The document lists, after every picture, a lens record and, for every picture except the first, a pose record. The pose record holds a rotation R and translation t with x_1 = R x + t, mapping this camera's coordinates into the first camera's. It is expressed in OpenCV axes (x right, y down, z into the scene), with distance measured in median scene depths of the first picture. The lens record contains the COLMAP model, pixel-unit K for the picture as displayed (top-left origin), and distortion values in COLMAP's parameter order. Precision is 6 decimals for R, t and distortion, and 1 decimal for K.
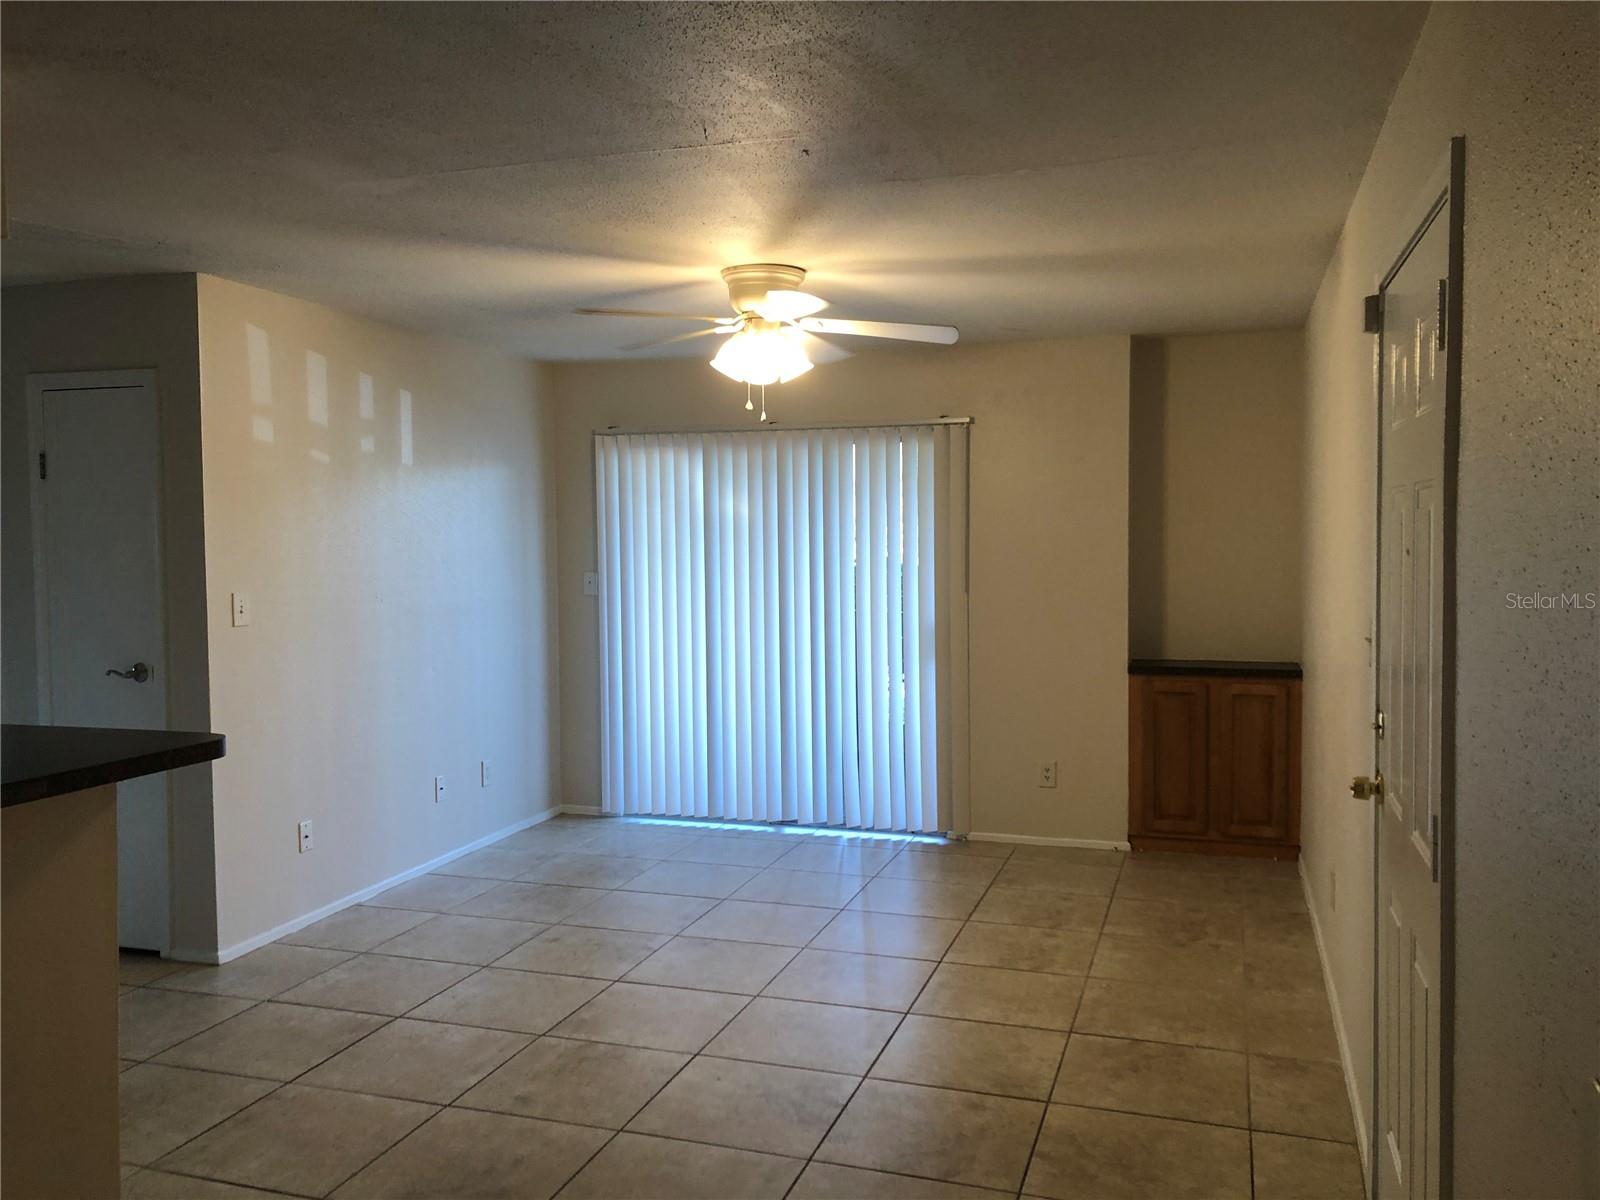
lens RADIAL K [[1323.8, 0, 793.5], [0, 1323.8, 600.1], [0, 0, 1]] dist [0.015981, 0.020913]
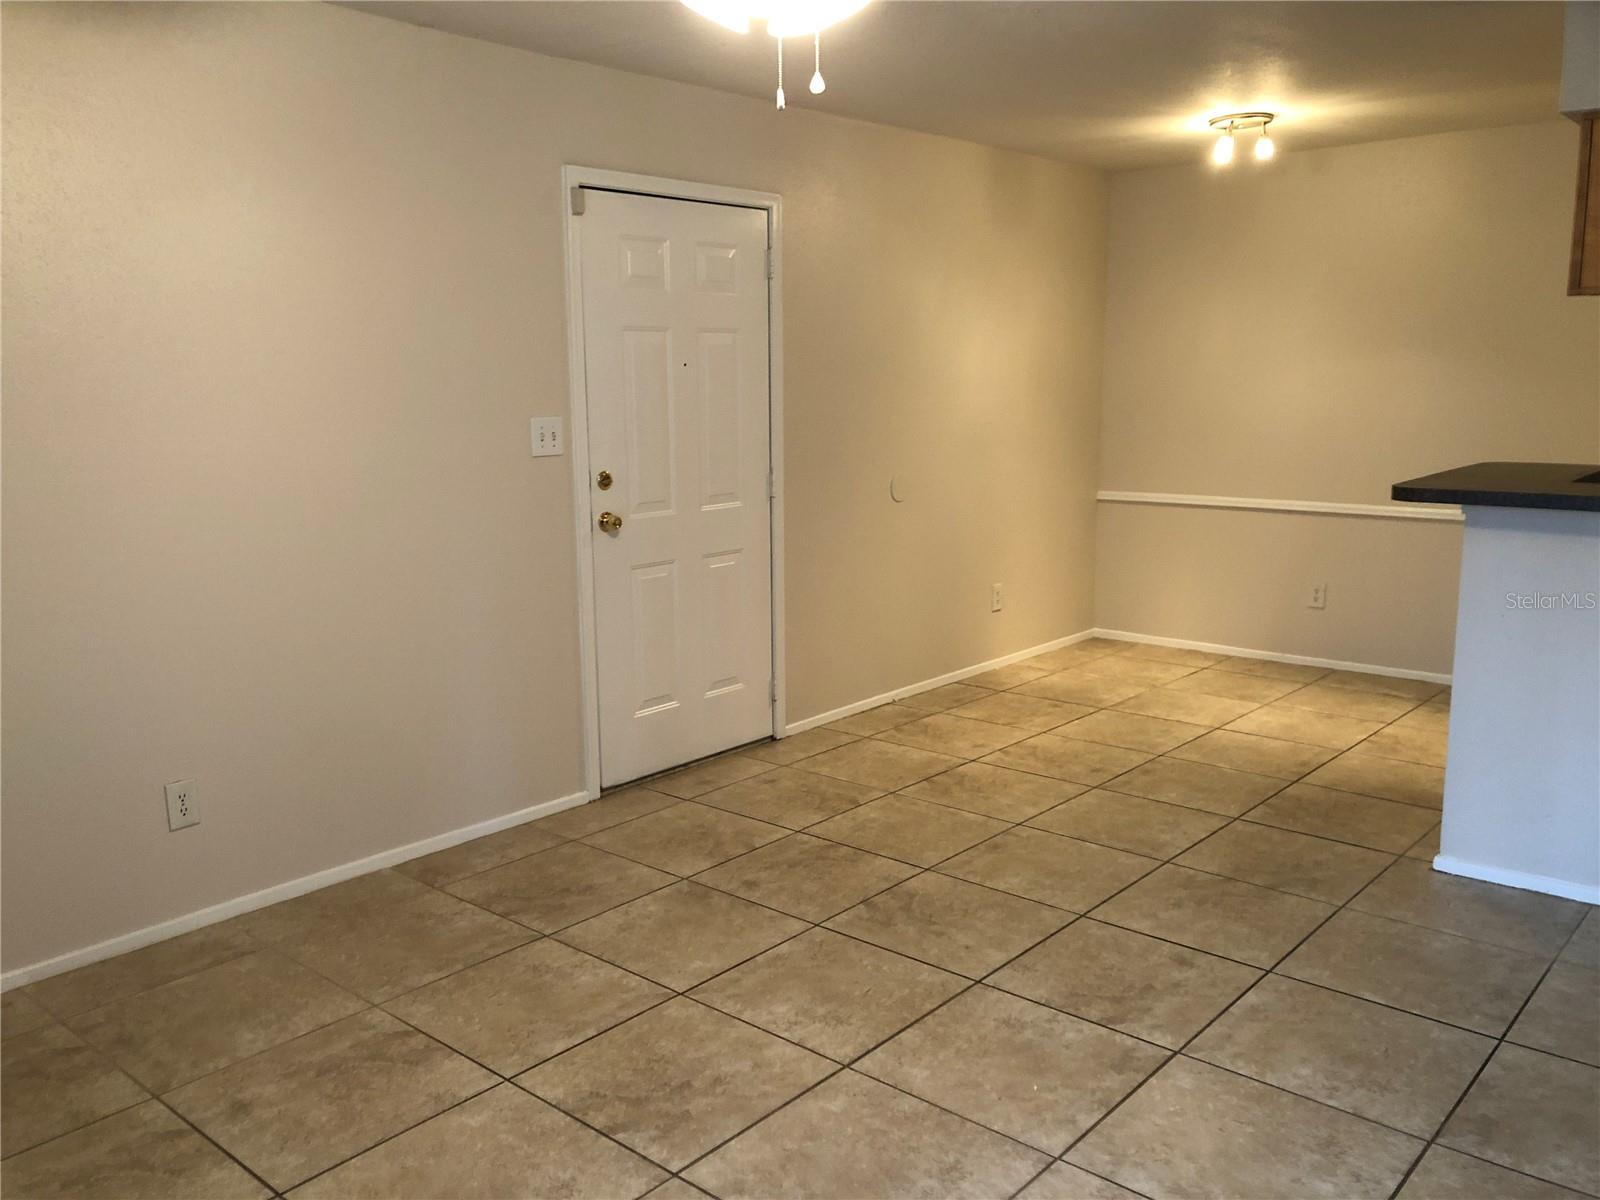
lens RADIAL K [[1323.8, 0, 772.3], [0, 1323.8, 616.6], [0, 0, 1]] dist [0.015981, 0.020913]
pose [[-0.917455, -0.057759, 0.393625, -0.230359], [0.038403, 0.971927, 0.232127, -0.066420], [-0.395983, 0.228082, -0.889481, 1.492546]]
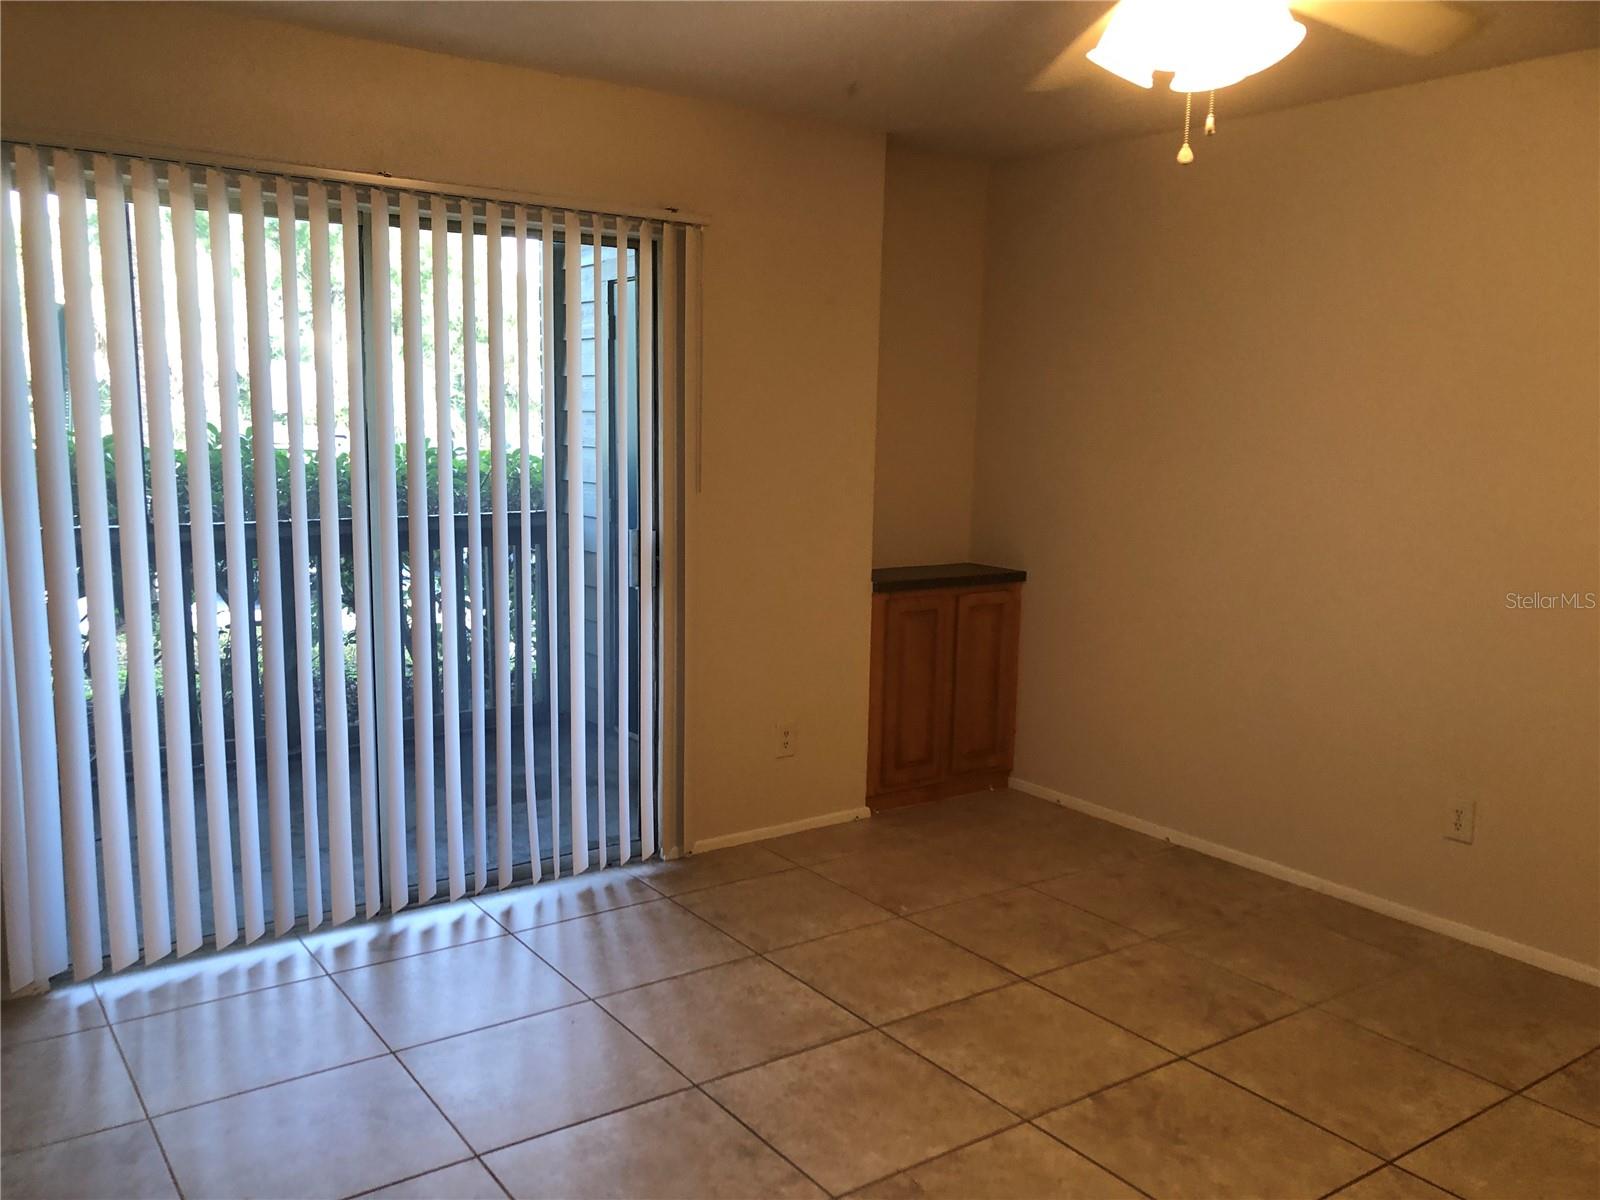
lens RADIAL K [[1323.8, 0, 792.5], [0, 1323.8, 599.0], [0, 0, 1]] dist [0.015981, 0.020913]
pose [[0.596797, -0.095858, 0.796646, -0.533316], [0.020762, 0.994351, 0.104094, -0.029695], [-0.802124, -0.045583, 0.595415, 0.800709]]
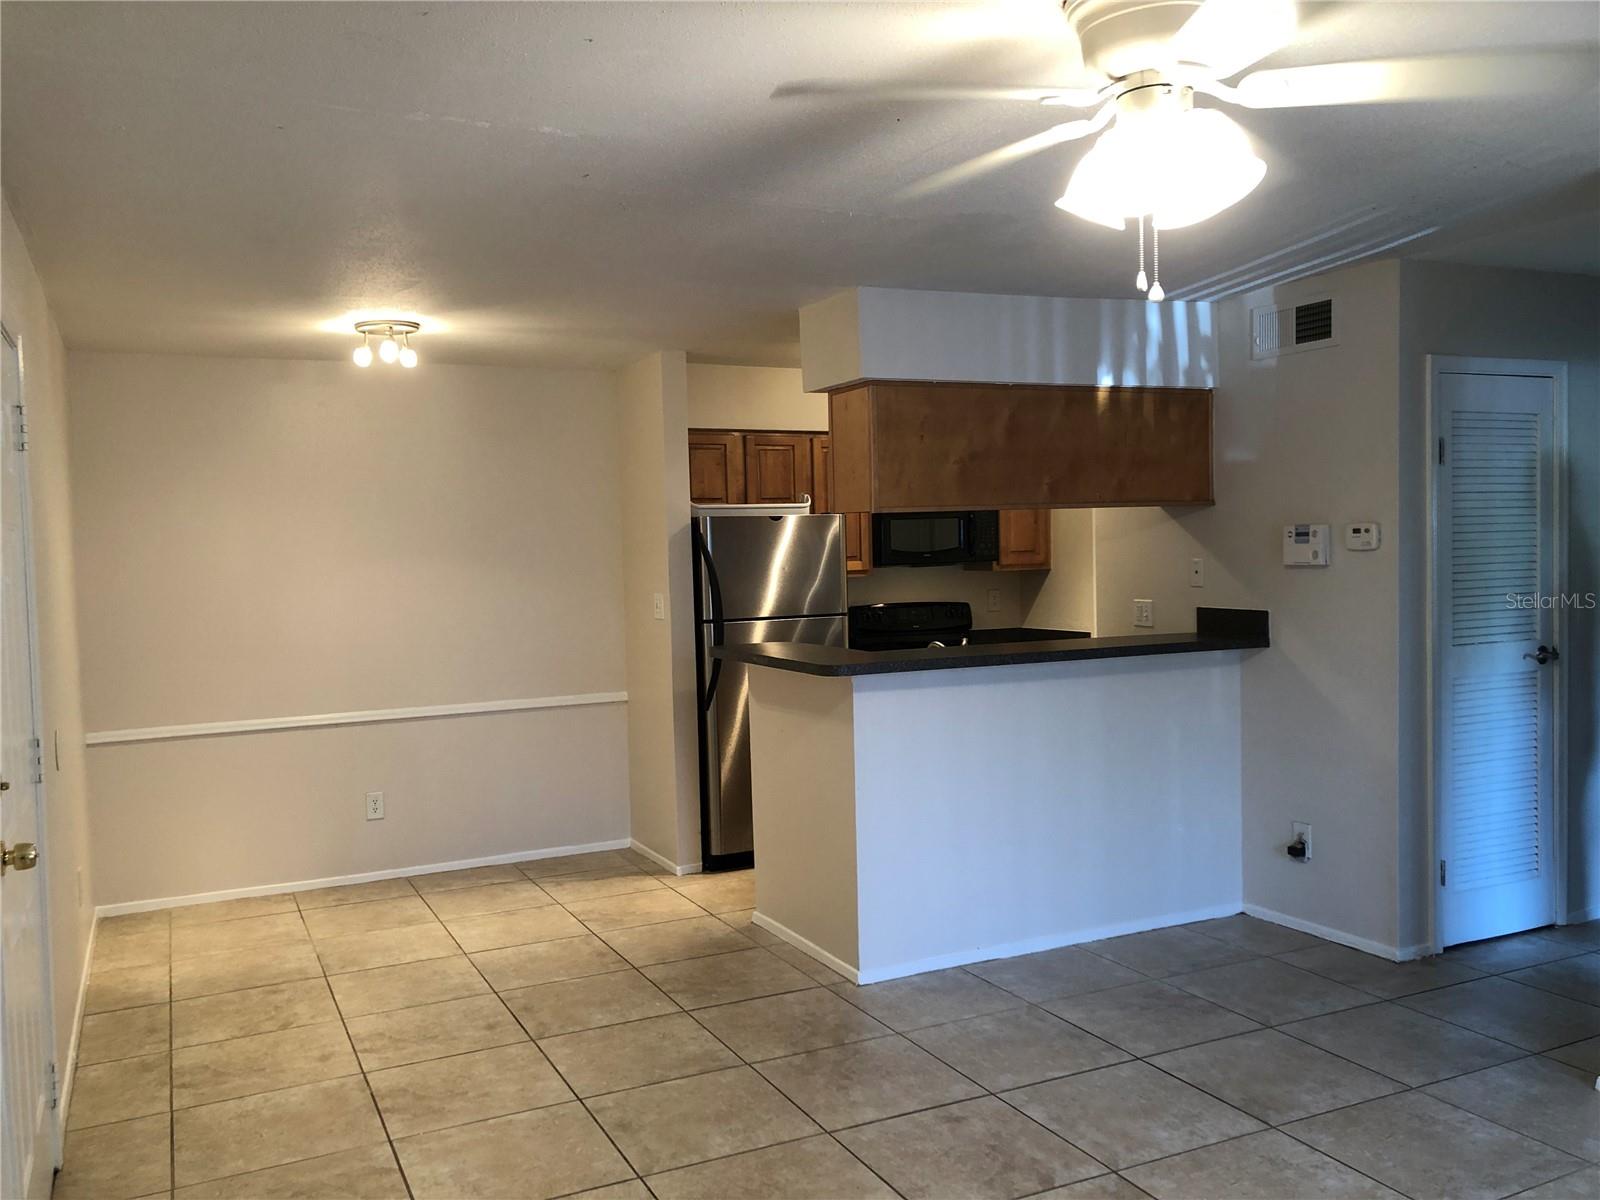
lens RADIAL K [[1323.8, 0, 803.9], [0, 1323.8, 595.3], [0, 0, 1]] dist [0.015981, 0.020913]
pose [[-0.719252, 0.050496, -0.692912, 0.420776], [-0.007873, 0.996699, 0.080807, -0.066522], [0.694705, 0.063576, -0.716480, 1.265435]]
